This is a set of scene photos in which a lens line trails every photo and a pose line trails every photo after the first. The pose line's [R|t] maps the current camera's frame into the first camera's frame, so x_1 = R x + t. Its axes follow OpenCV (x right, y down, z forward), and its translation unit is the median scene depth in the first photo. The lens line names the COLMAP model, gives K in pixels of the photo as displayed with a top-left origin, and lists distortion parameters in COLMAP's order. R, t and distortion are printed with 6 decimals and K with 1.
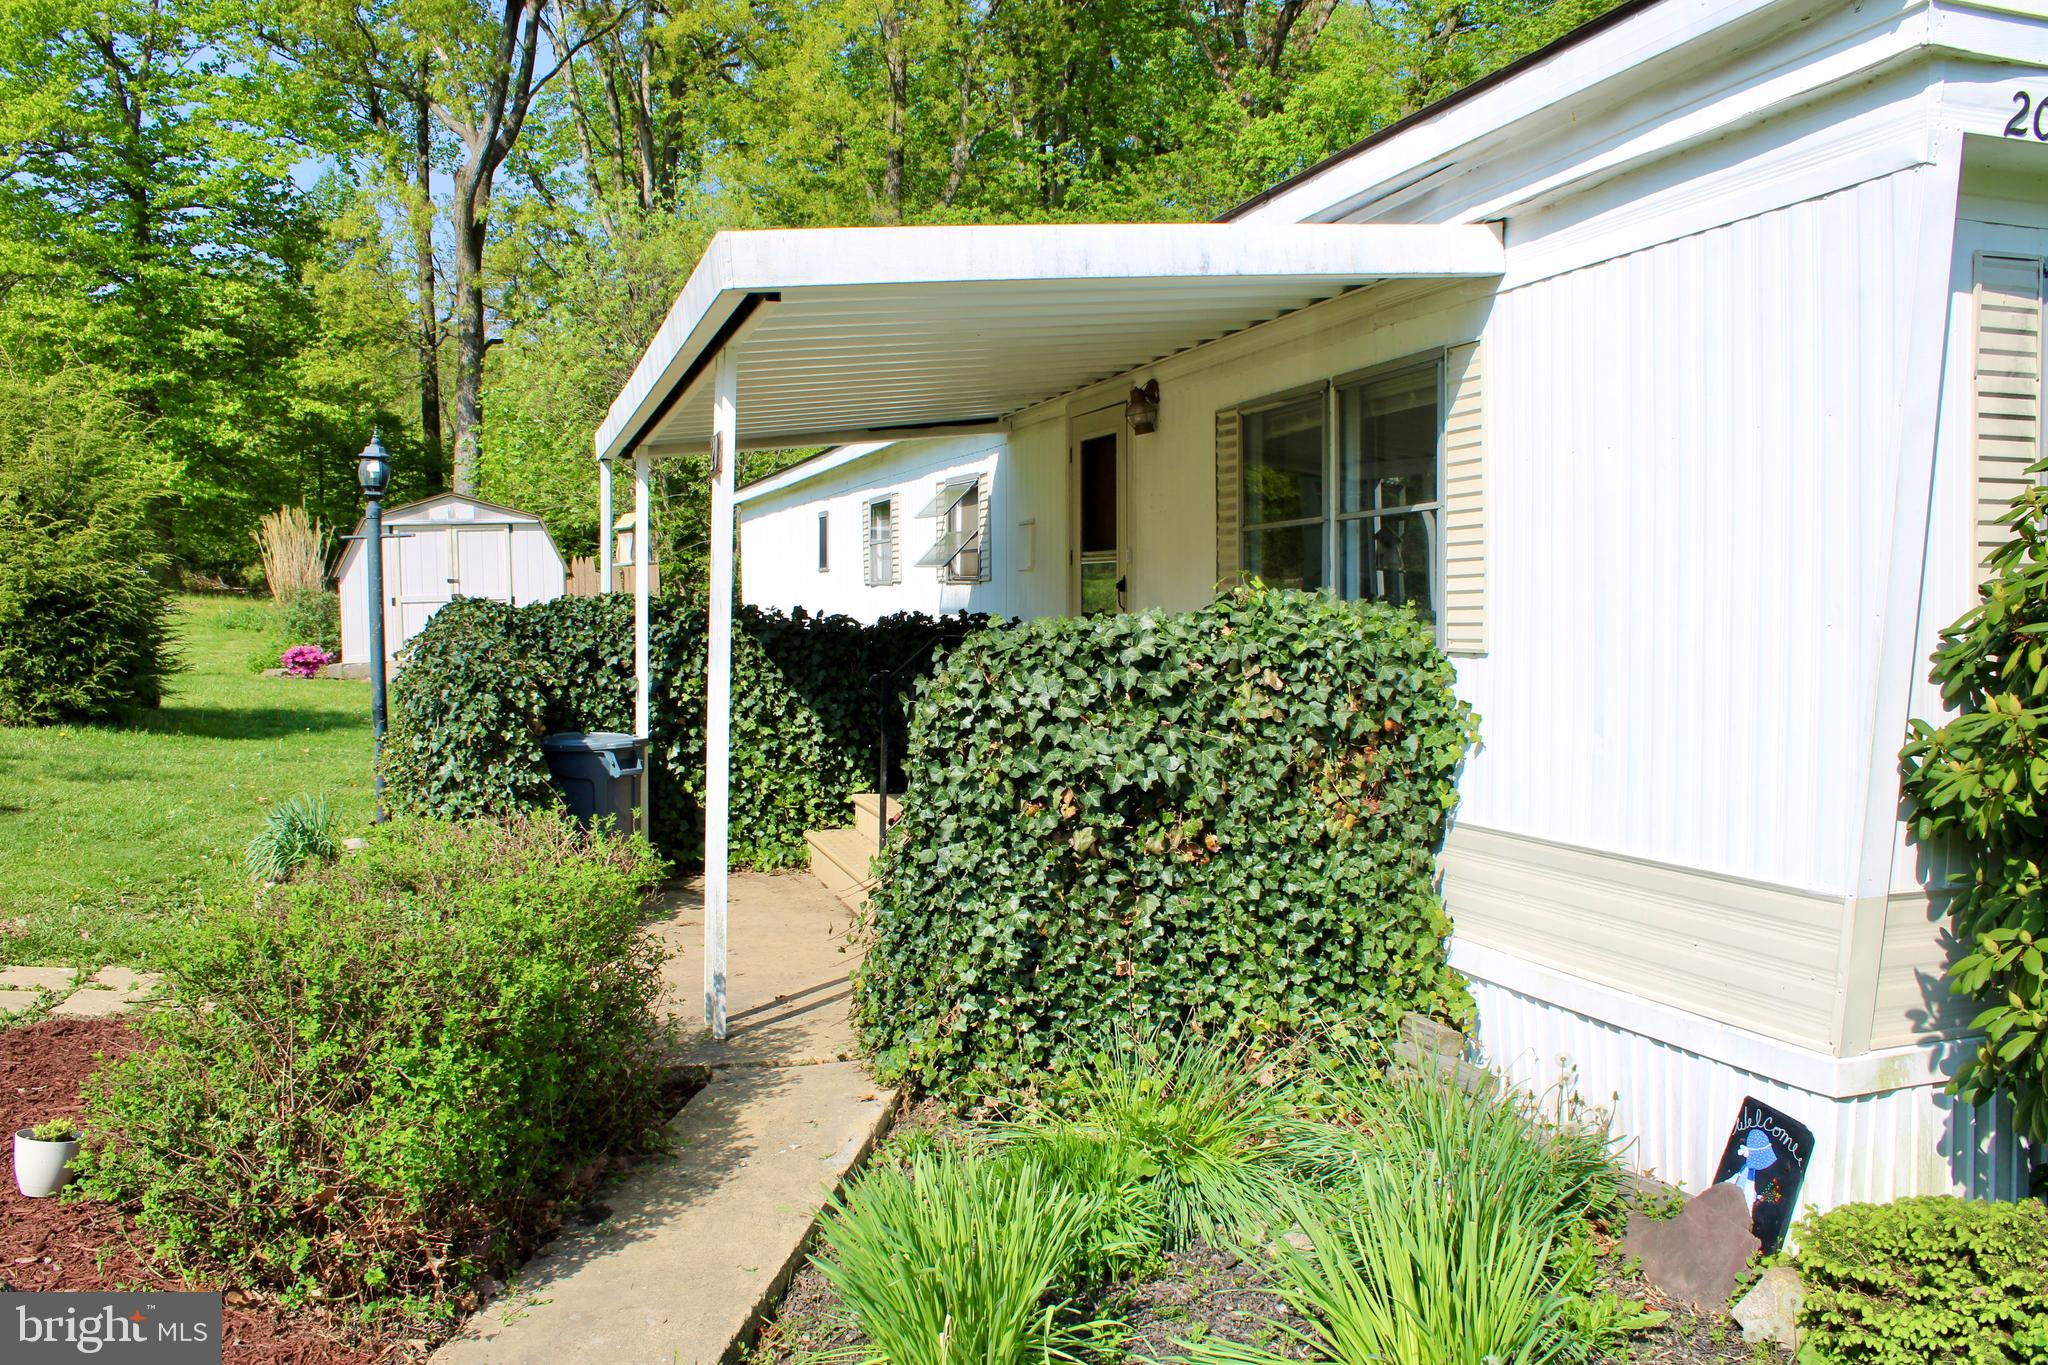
lens RADIAL K [[1724.2, 0, 1024.0], [0, 1724.2, 682.5], [0, 0, 1]] dist [-0.087788, 0.000606]
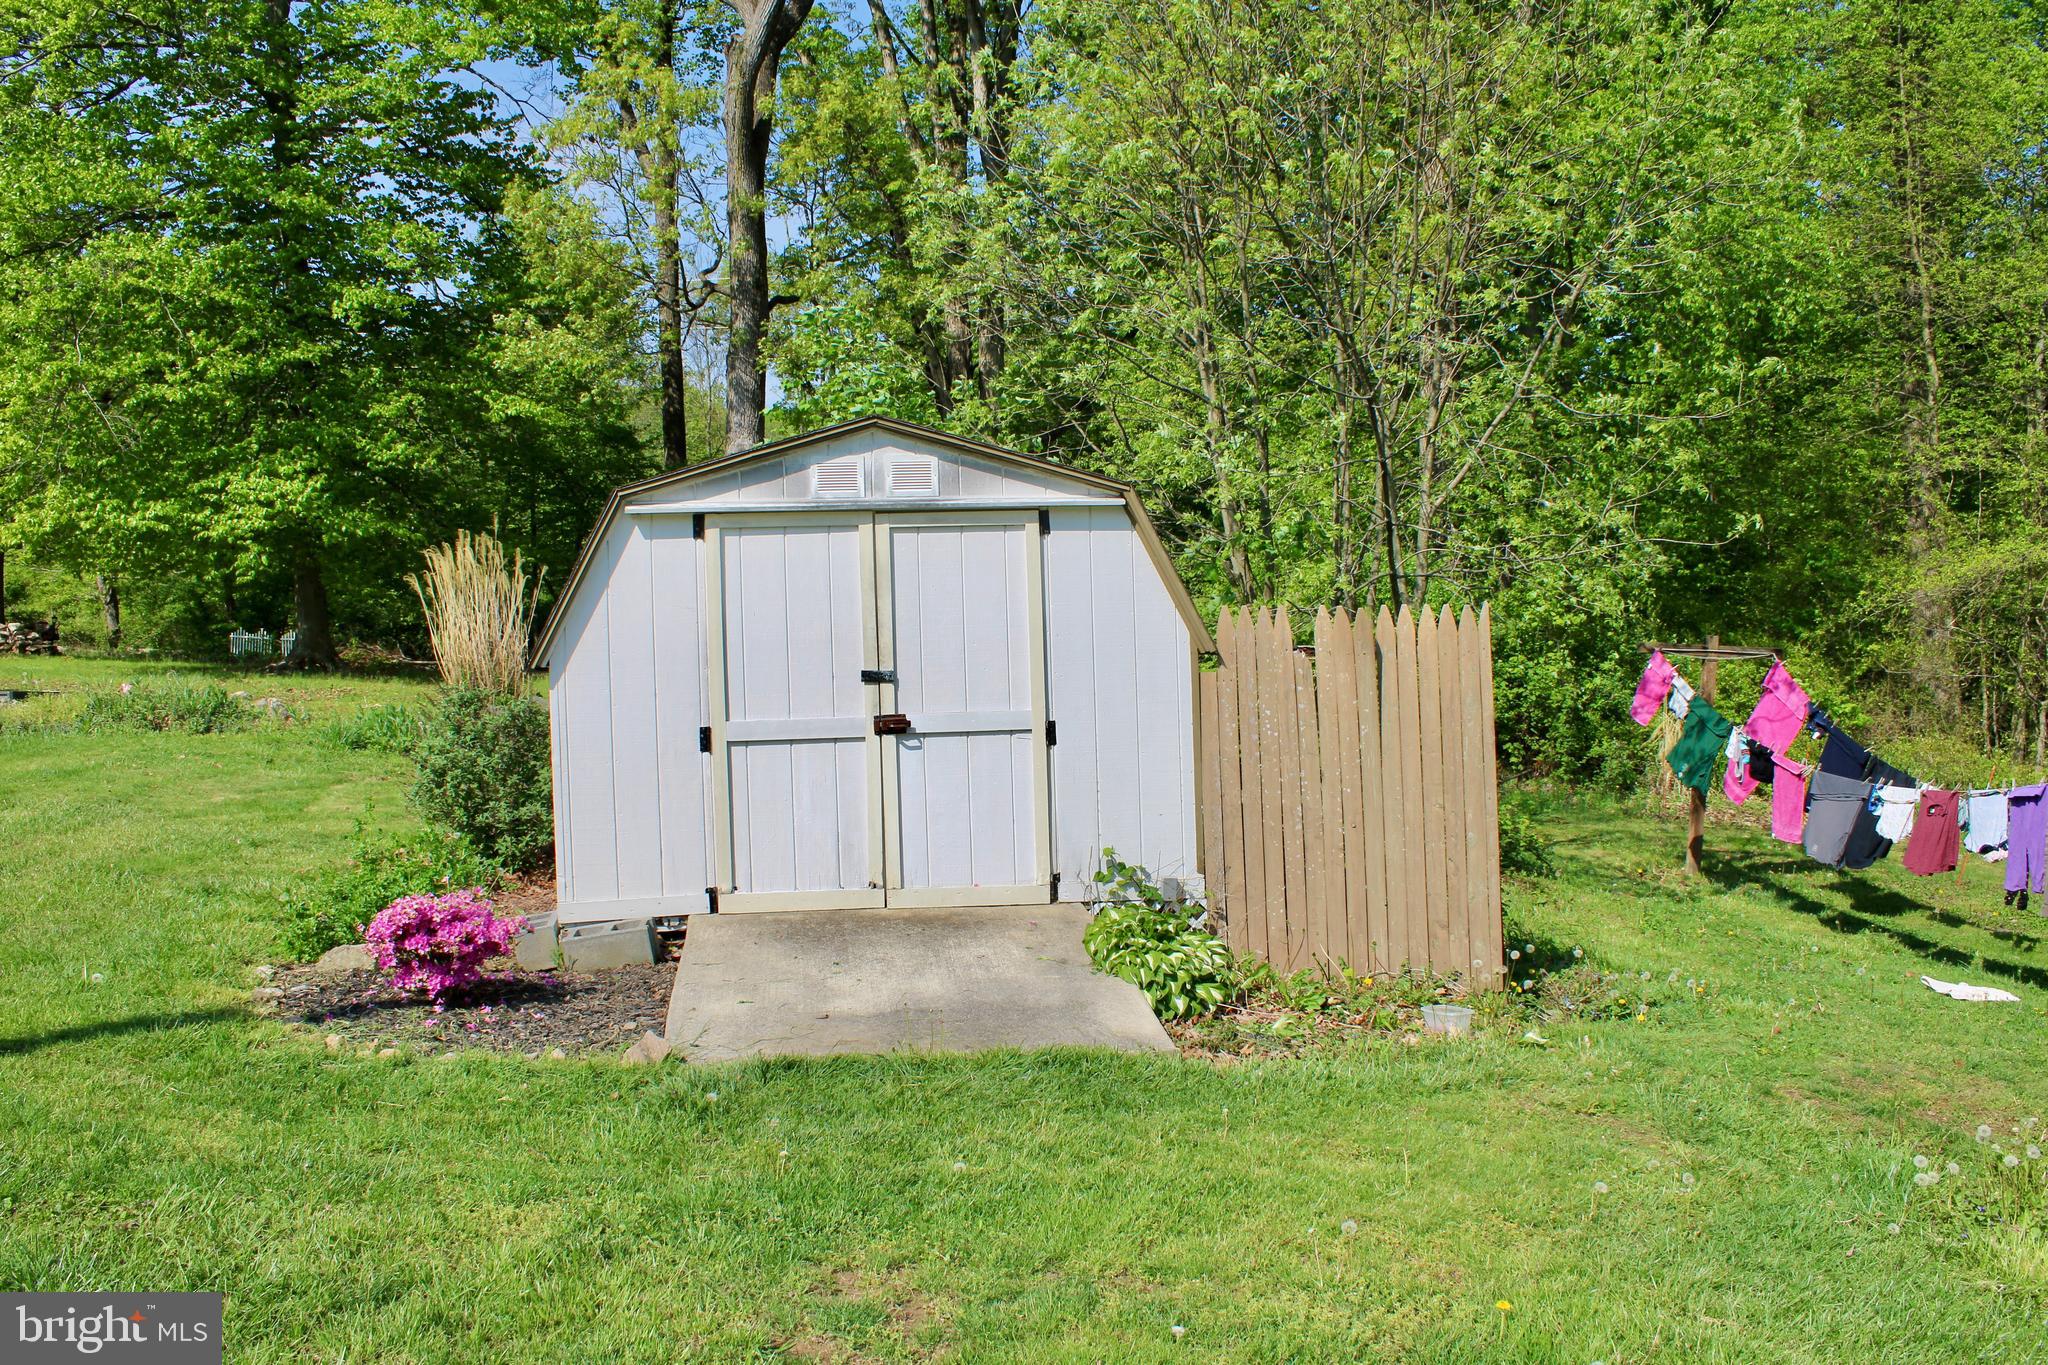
lens RADIAL K [[1724.2, 0, 1024.0], [0, 1724.2, 682.5], [0, 0, 1]] dist [-0.087788, 0.000606]
pose [[0.993301, -0.003634, -0.115494, -0.145423], [-0.000559, 0.999342, -0.036255, -0.025236], [0.115550, 0.036077, 0.992646, 0.362695]]
